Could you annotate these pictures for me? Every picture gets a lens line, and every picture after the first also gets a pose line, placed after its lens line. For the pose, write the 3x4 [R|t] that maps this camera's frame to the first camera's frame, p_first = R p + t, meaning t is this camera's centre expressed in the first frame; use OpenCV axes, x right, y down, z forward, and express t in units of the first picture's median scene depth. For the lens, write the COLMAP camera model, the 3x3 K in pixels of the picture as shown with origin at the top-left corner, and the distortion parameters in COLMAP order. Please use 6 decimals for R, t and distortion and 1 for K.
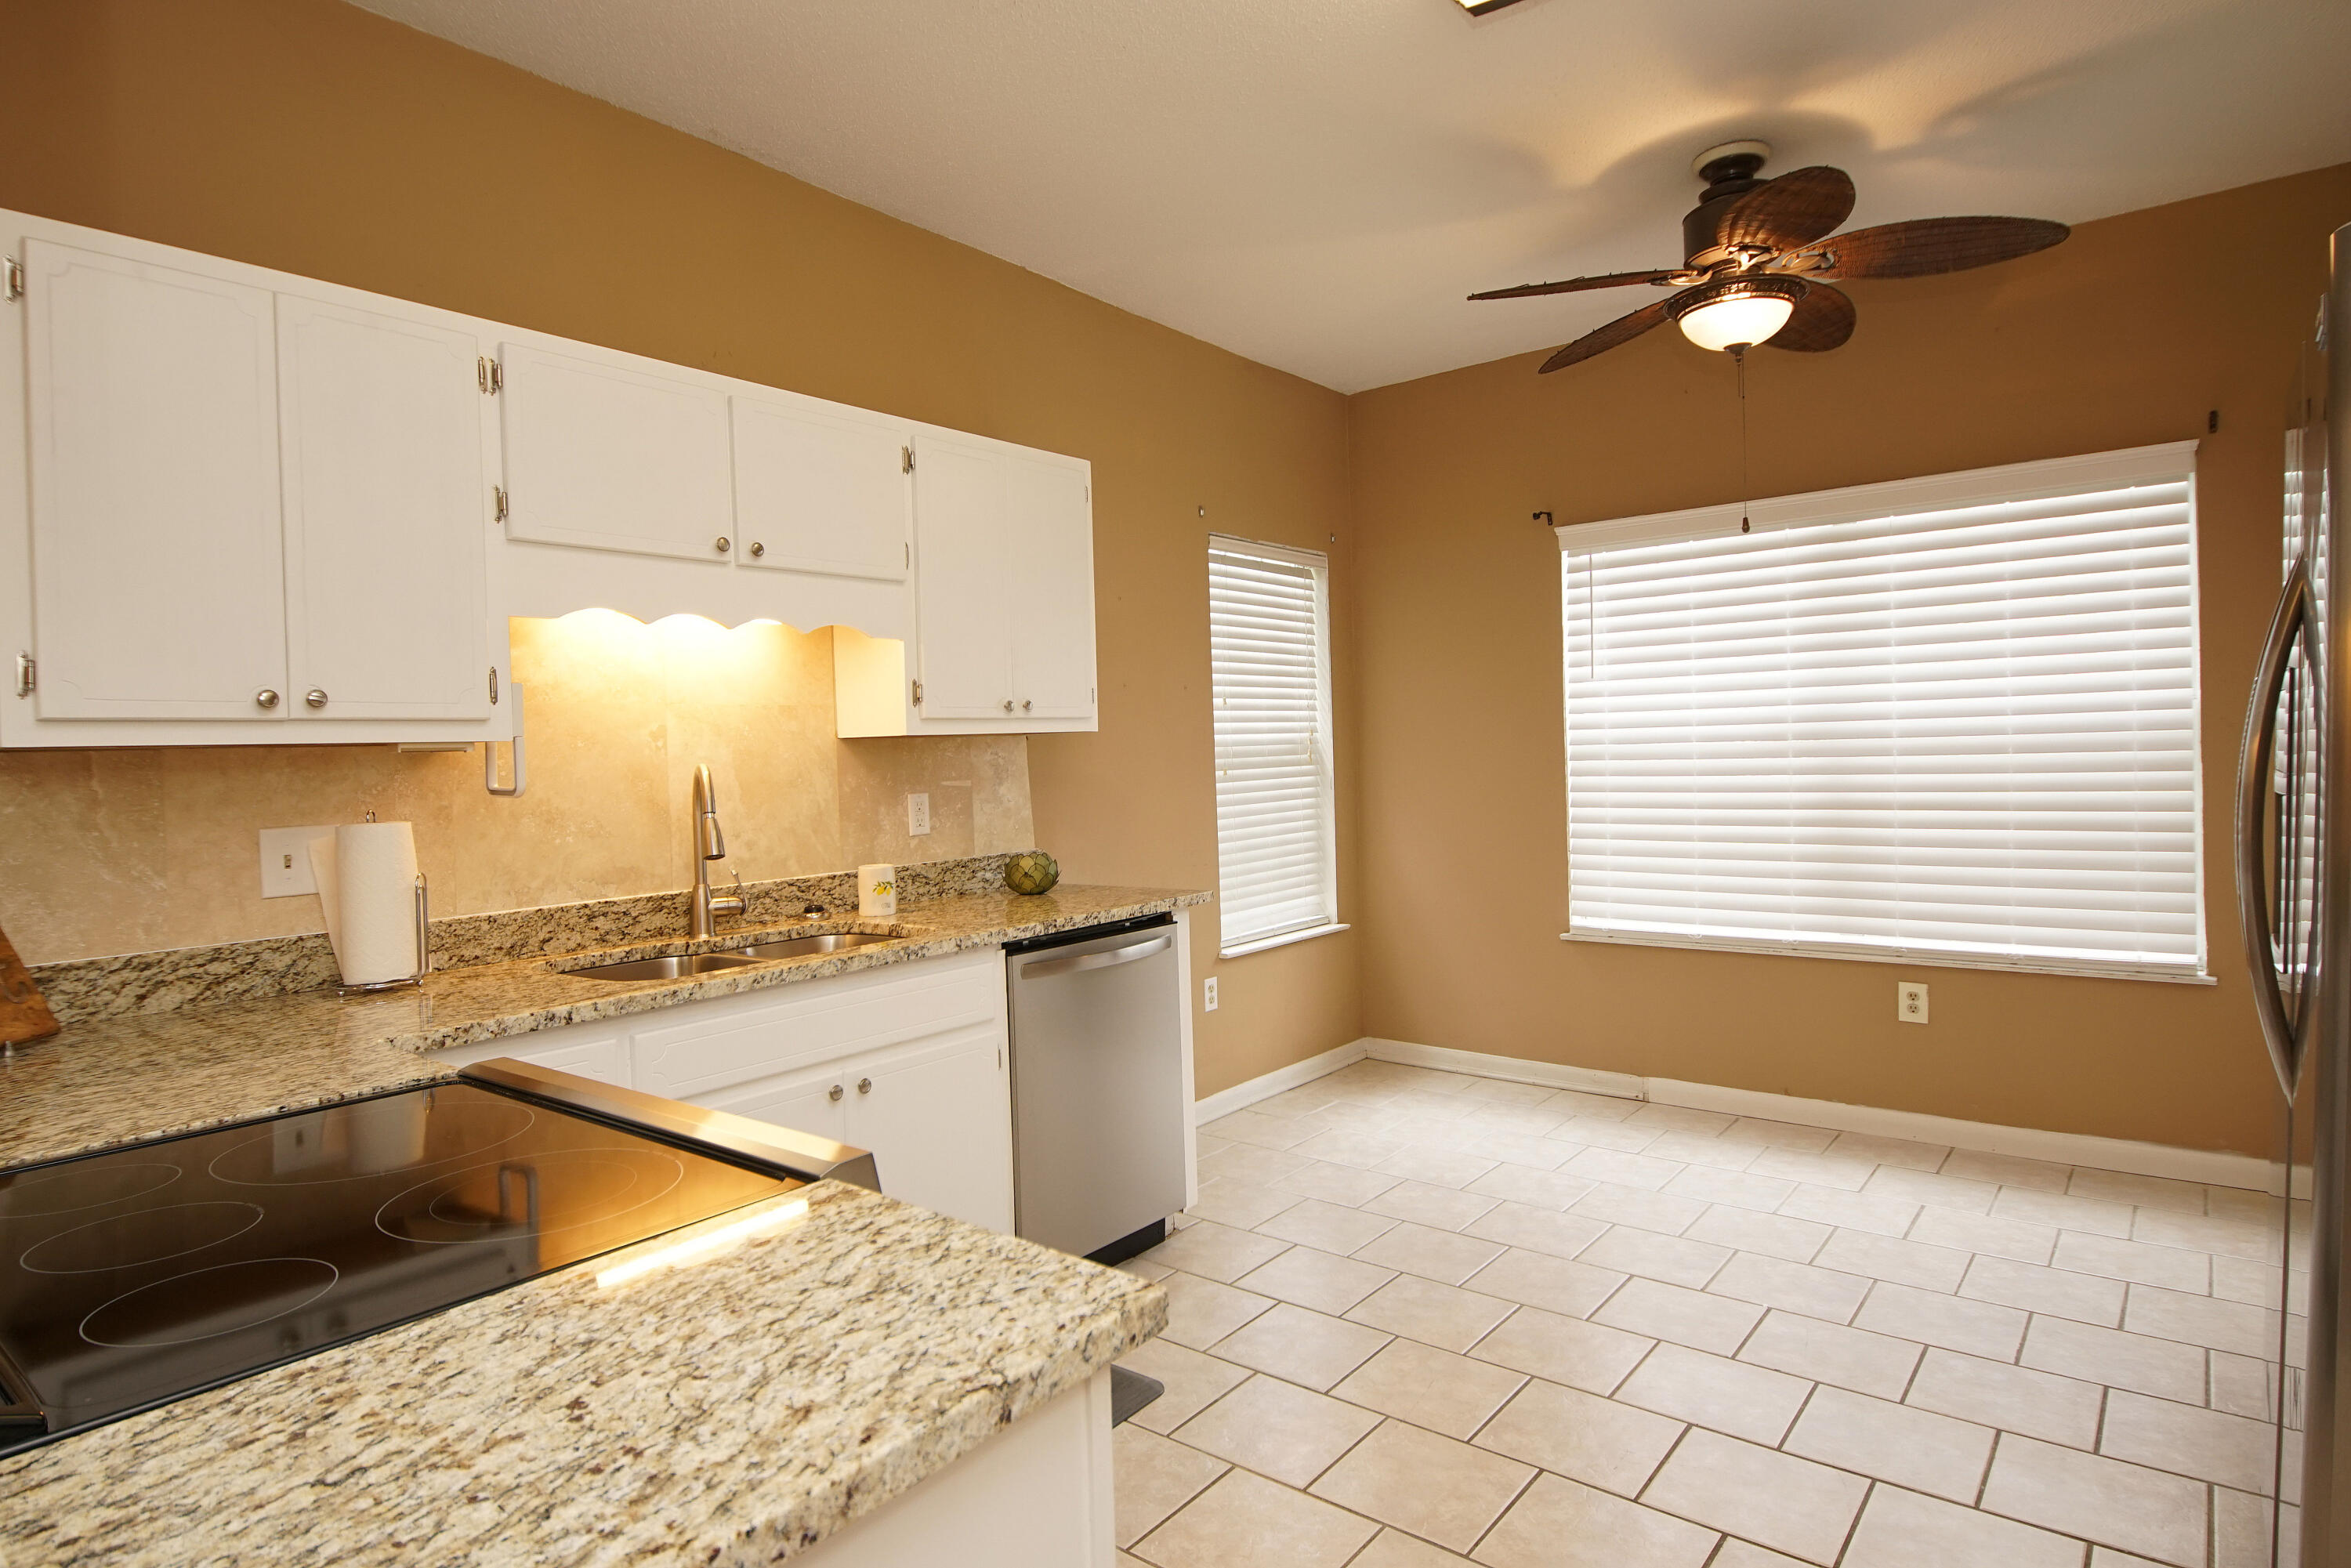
lens RADIAL K [[1260.0, 0, 1153.9], [0, 1260.0, 771.2], [0, 0, 1]] dist [0.042149, -0.043971]
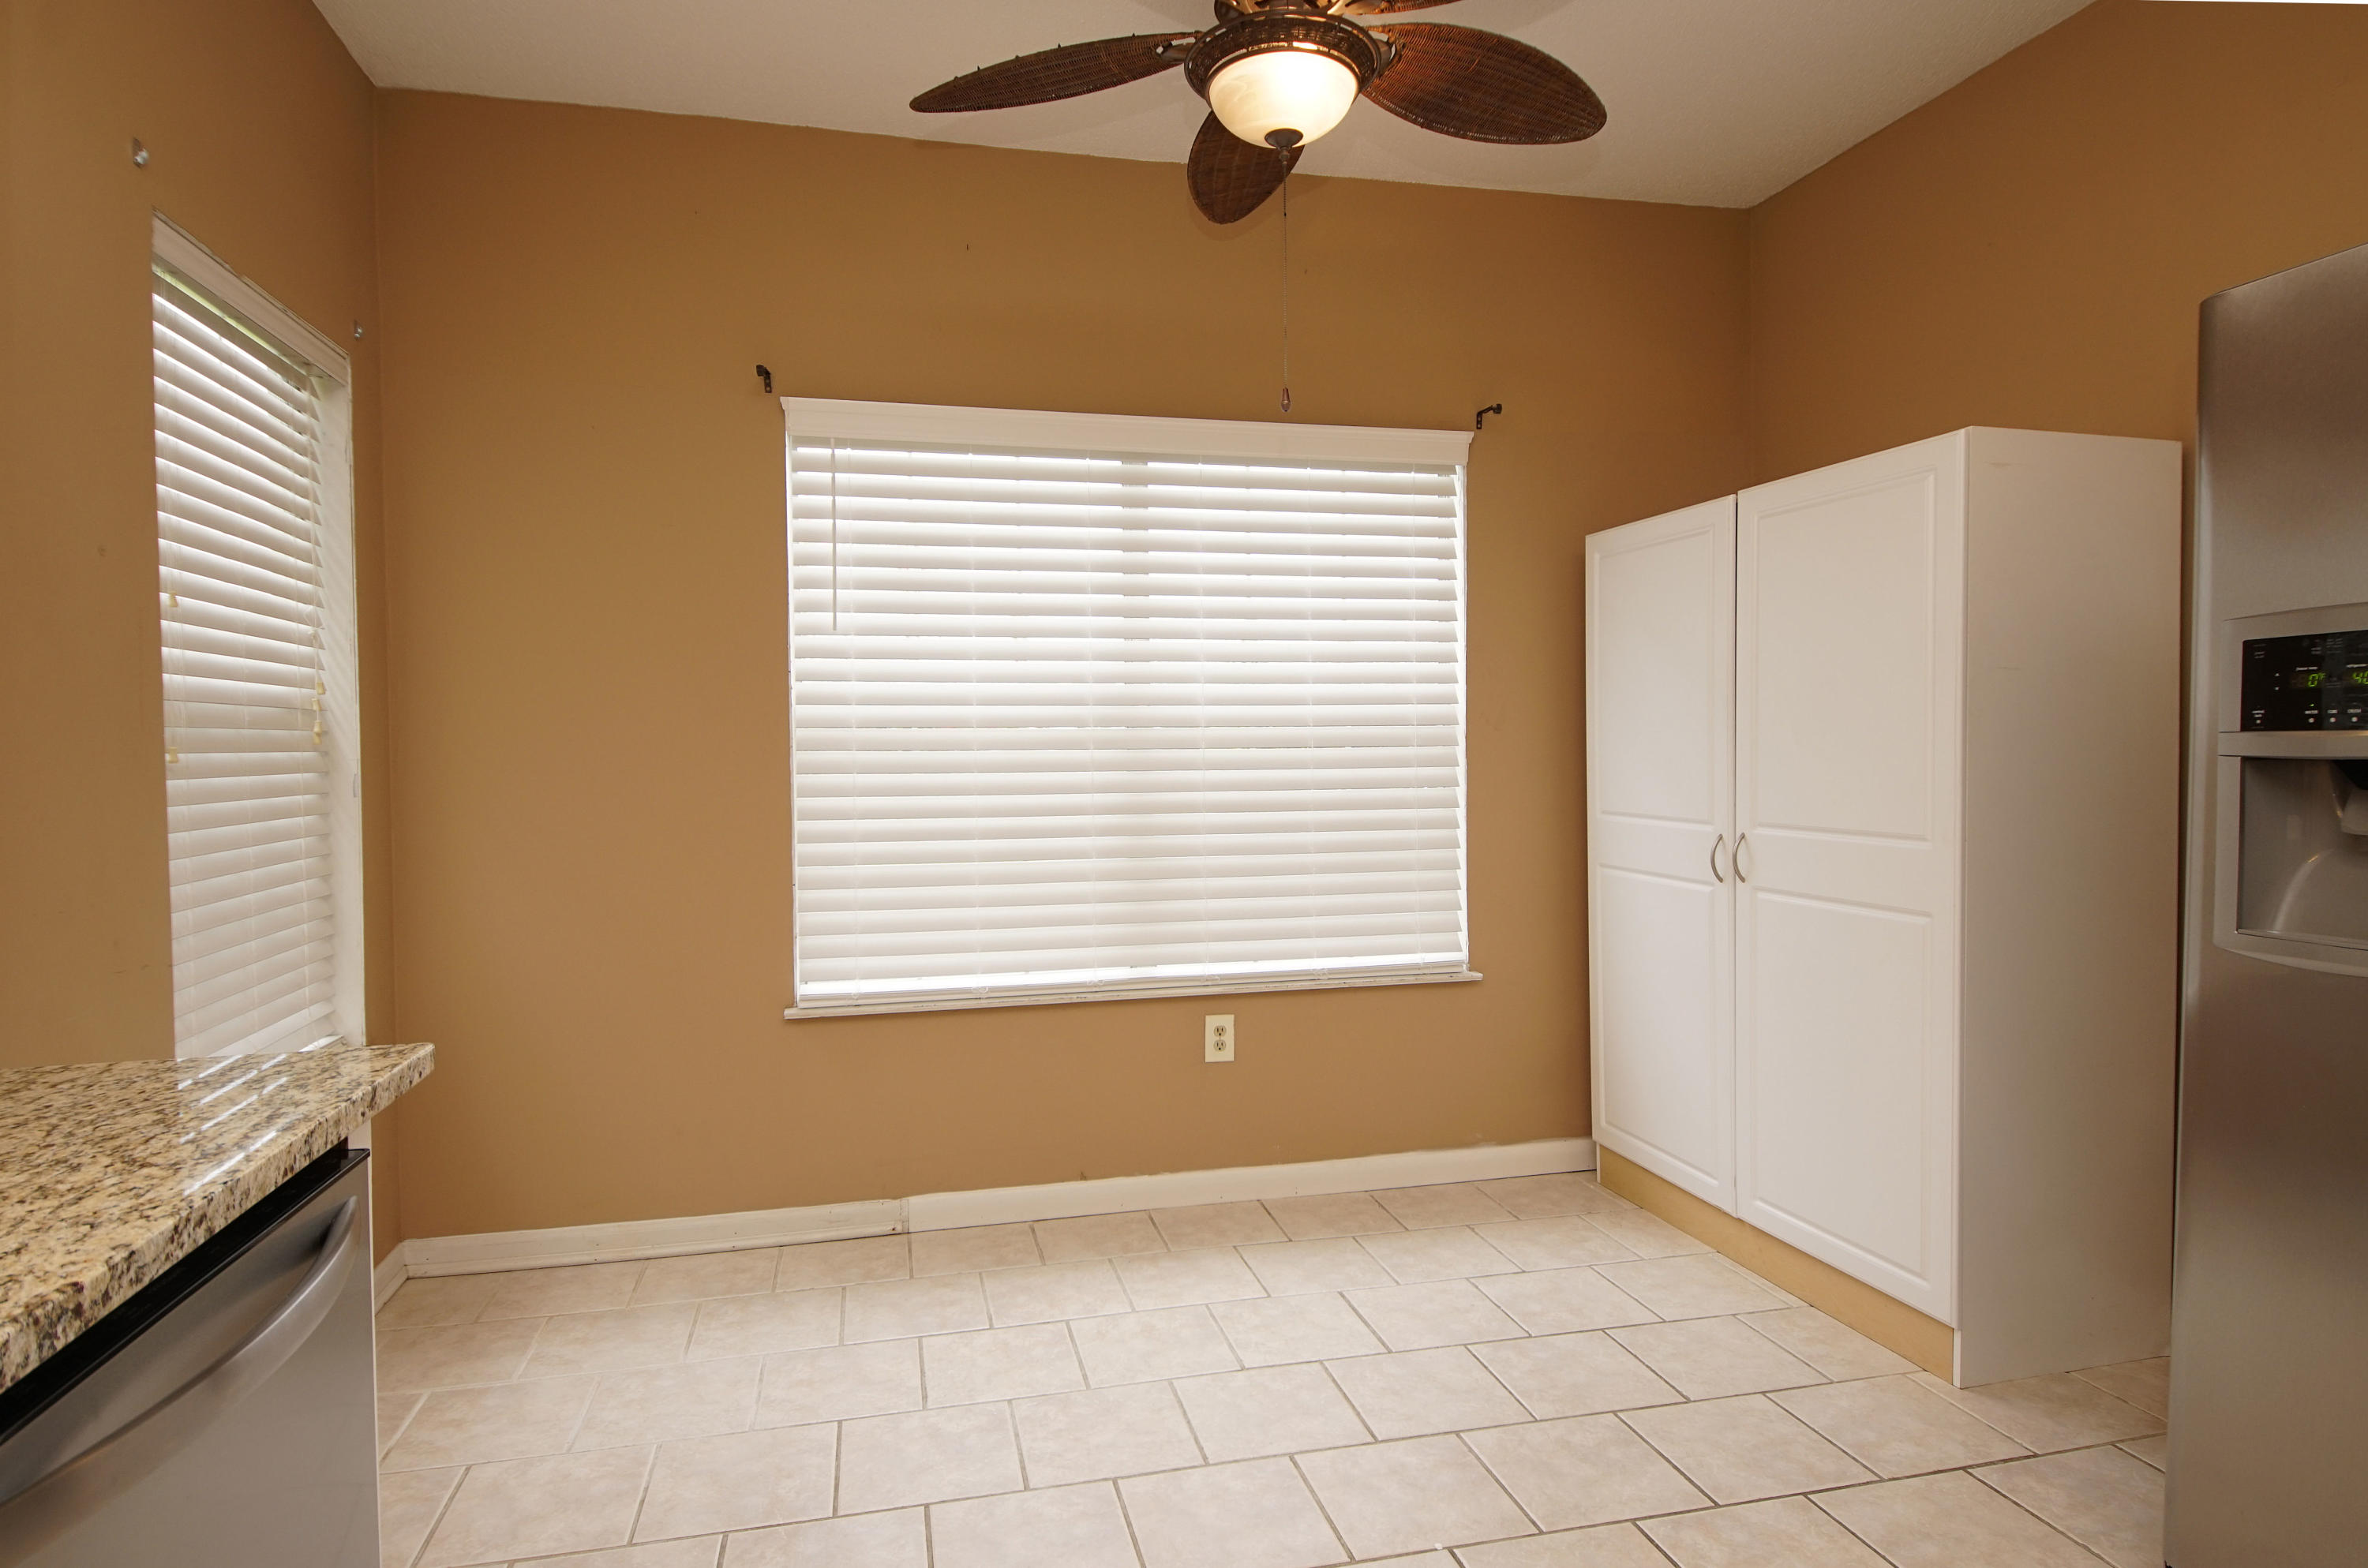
lens RADIAL K [[1298.6, 0, 1163.7], [0, 1298.6, 776.3], [0, 0, 1]] dist [0.034238, -0.001685]
pose [[0.617096, 0.006049, 0.786864, -0.140732], [0.003340, 0.999941, -0.010306, 0.019617], [-0.786881, 0.008988, 0.617040, 0.621906]]
